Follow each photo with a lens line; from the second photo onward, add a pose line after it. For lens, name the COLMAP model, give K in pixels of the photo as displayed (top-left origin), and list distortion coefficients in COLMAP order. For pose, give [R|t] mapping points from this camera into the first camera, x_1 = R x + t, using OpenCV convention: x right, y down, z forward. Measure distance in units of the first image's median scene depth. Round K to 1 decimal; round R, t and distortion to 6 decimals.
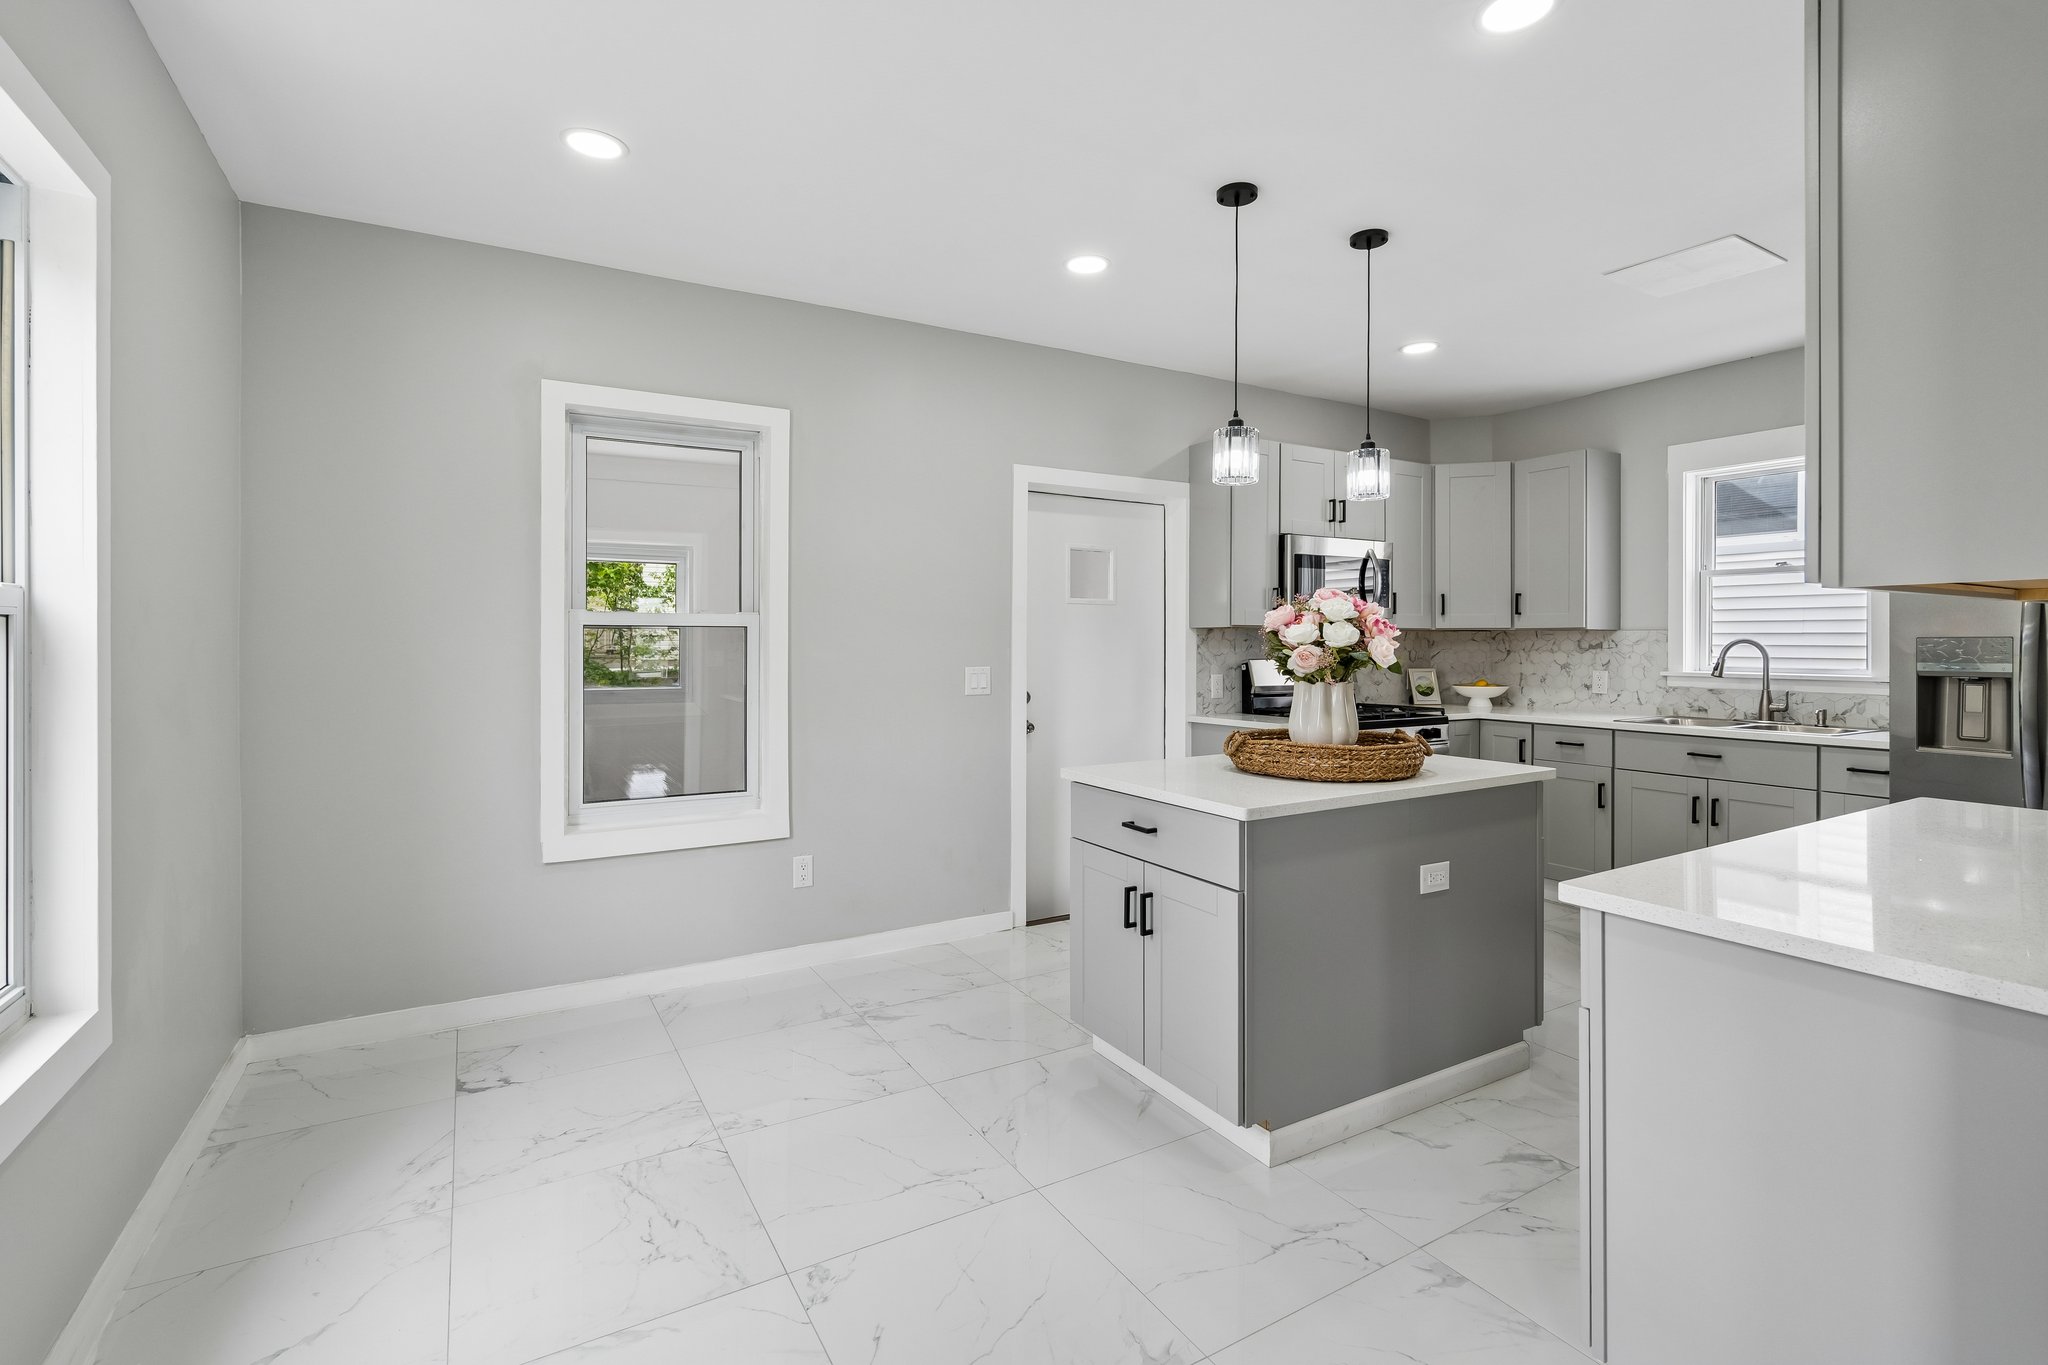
lens RADIAL K [[935.7, 0, 1024.9], [0, 935.7, 649.3], [0, 0, 1]] dist [0.003613, 0.000913]
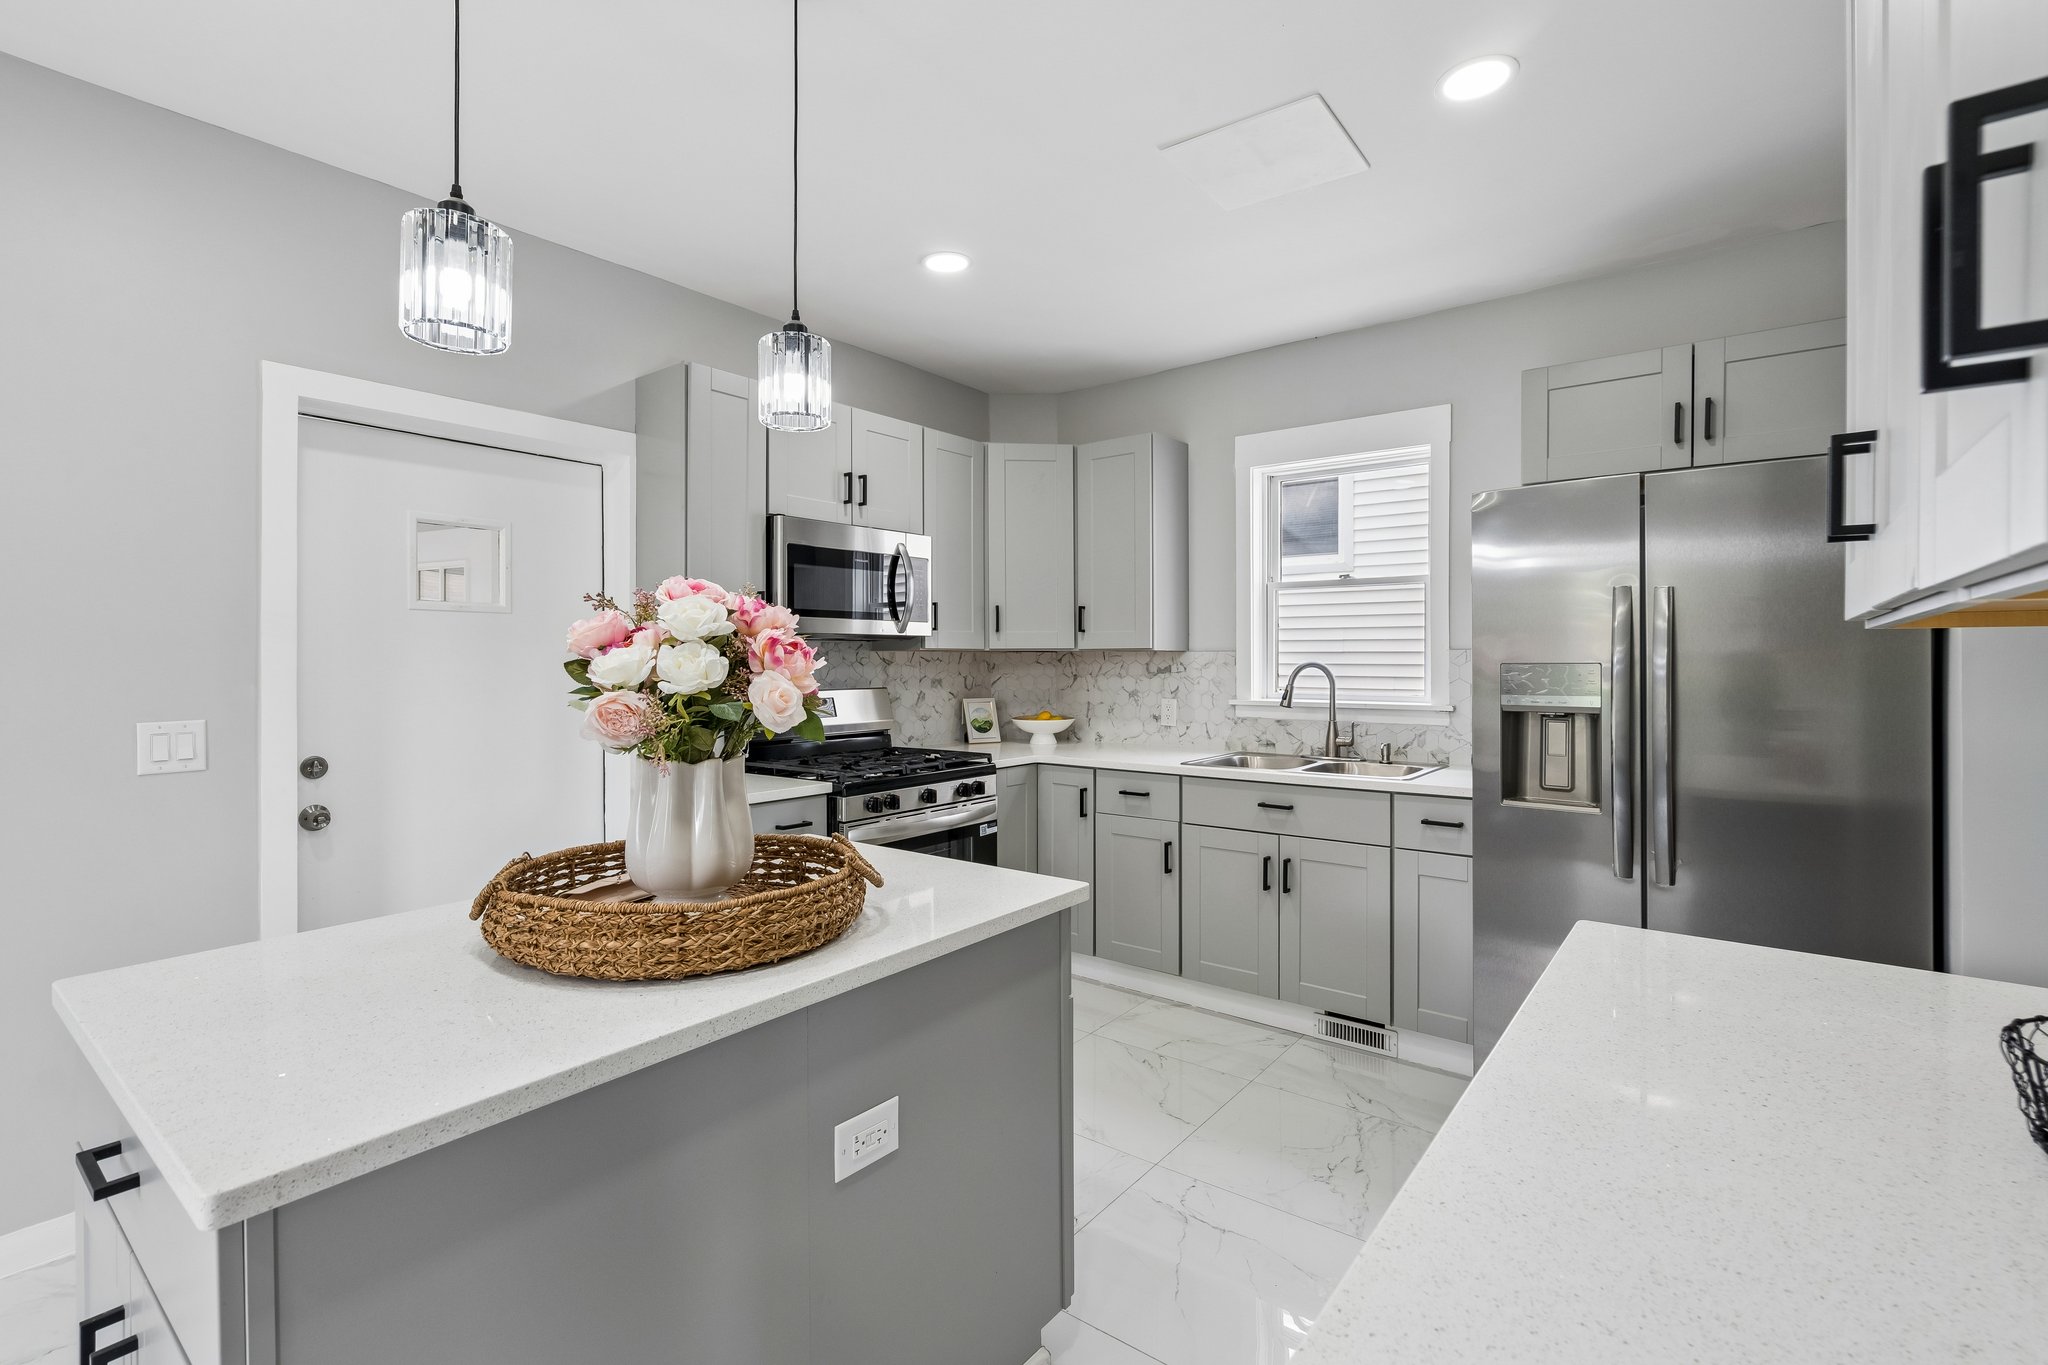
lens RADIAL K [[933.2, 0, 1016.8], [0, 933.2, 676.1], [0, 0, 1]] dist [0.000136, 0.000258]
pose [[0.930476, -0.011352, 0.366178, 0.187862], [0.007333, 0.999897, 0.012364, -0.009922], [-0.366281, -0.008819, 0.930463, 0.280953]]
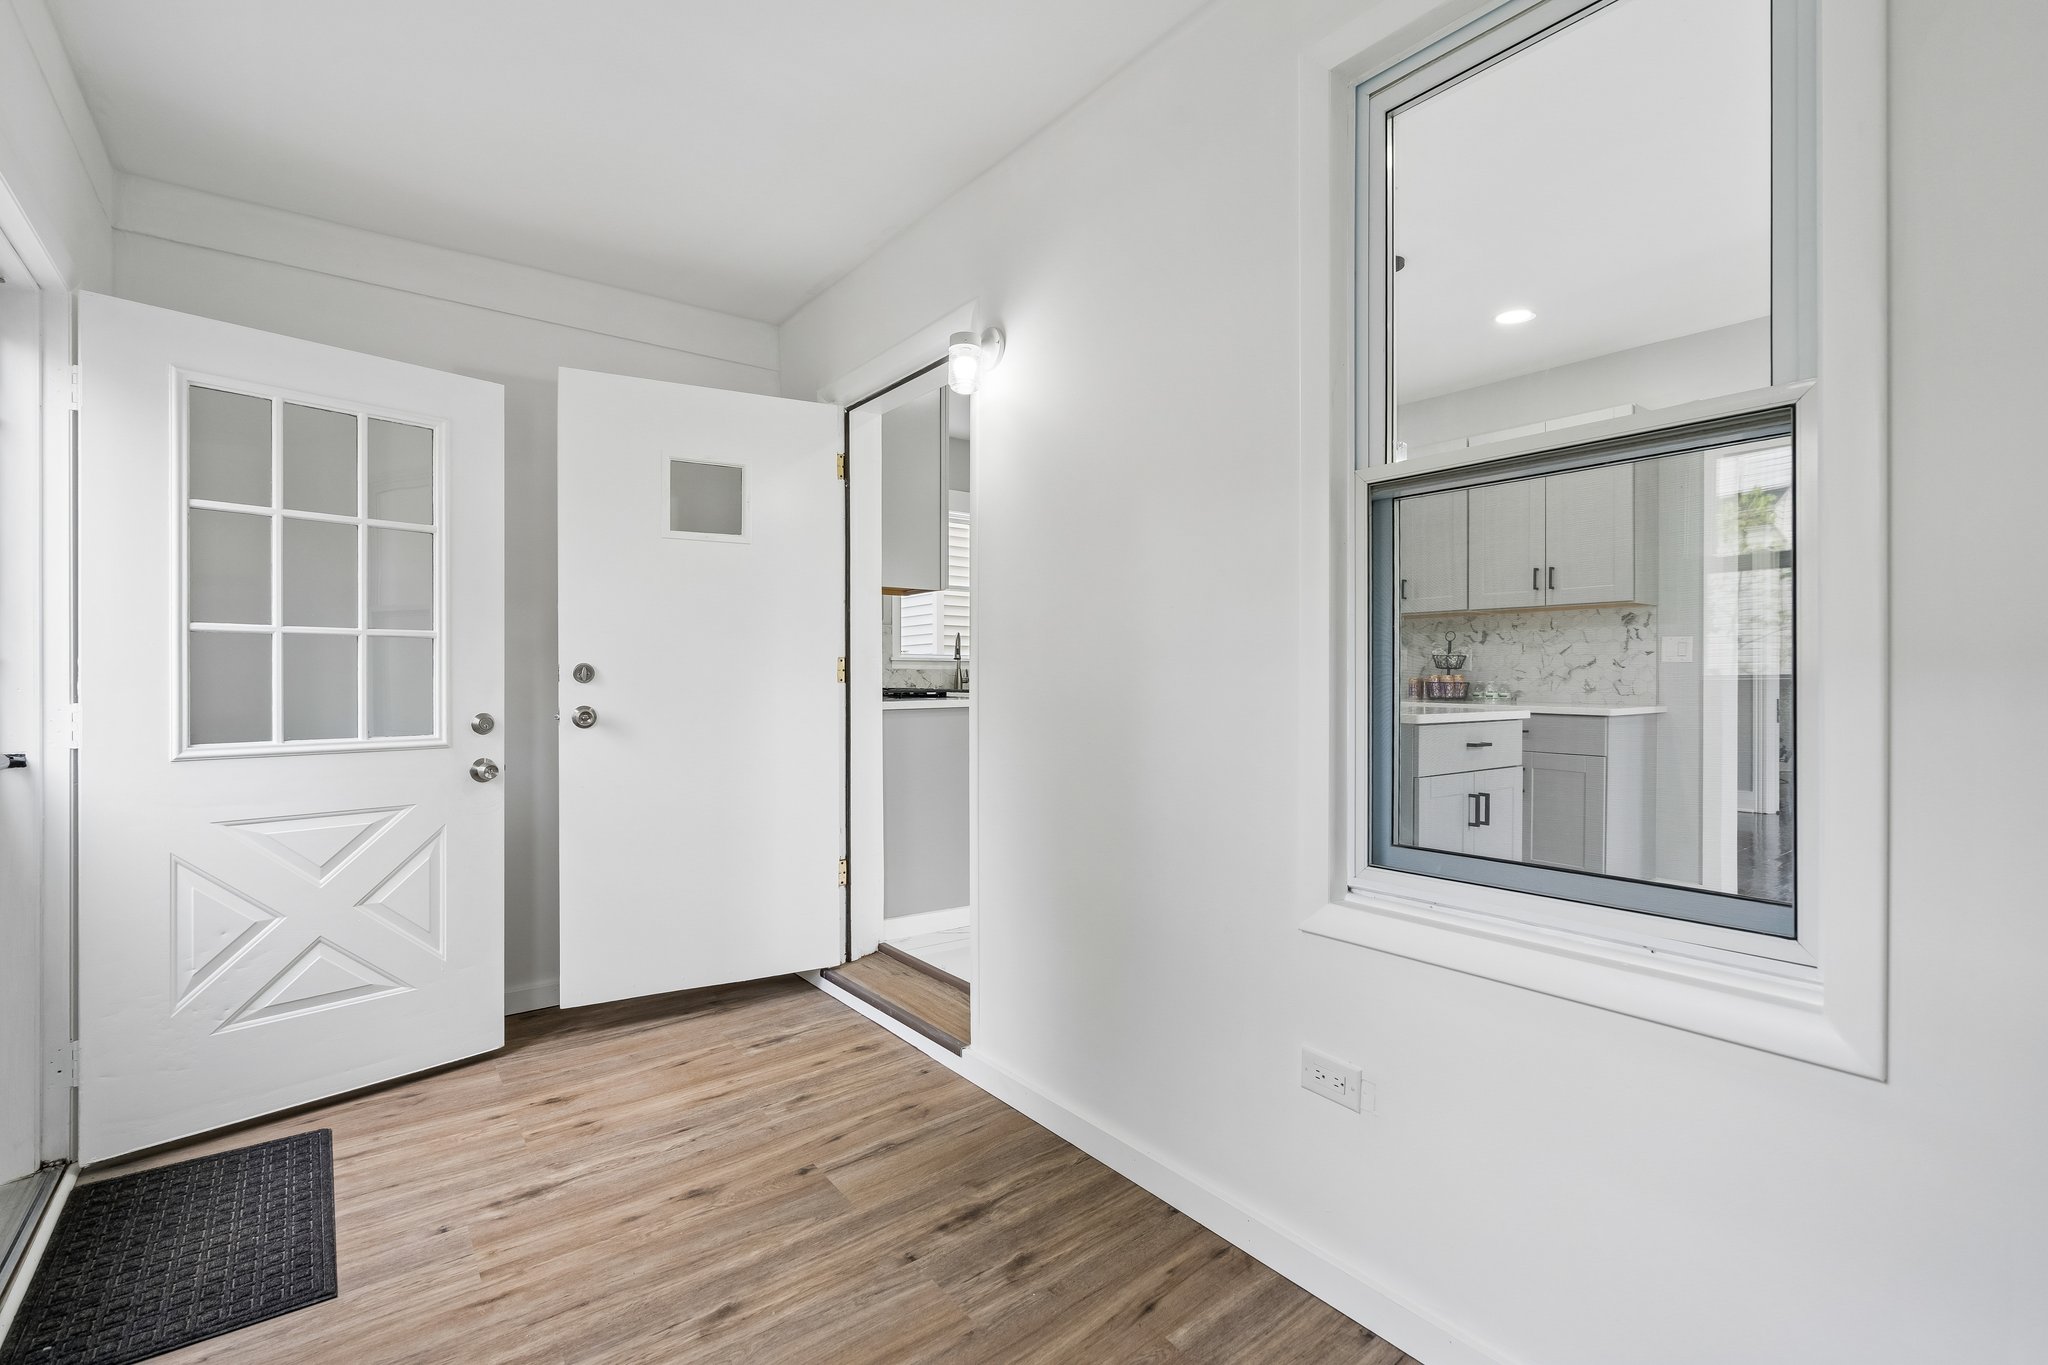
lens RADIAL K [[933.2, 0, 1016.8], [0, 933.2, 676.1], [0, 0, 1]] dist [0.000136, 0.000258]
pose [[-0.123232, -0.000072, 0.992378, -0.600362], [0.005453, 0.999985, 0.000749, 0.049506], [-0.992363, 0.005503, -0.123230, 0.991417]]
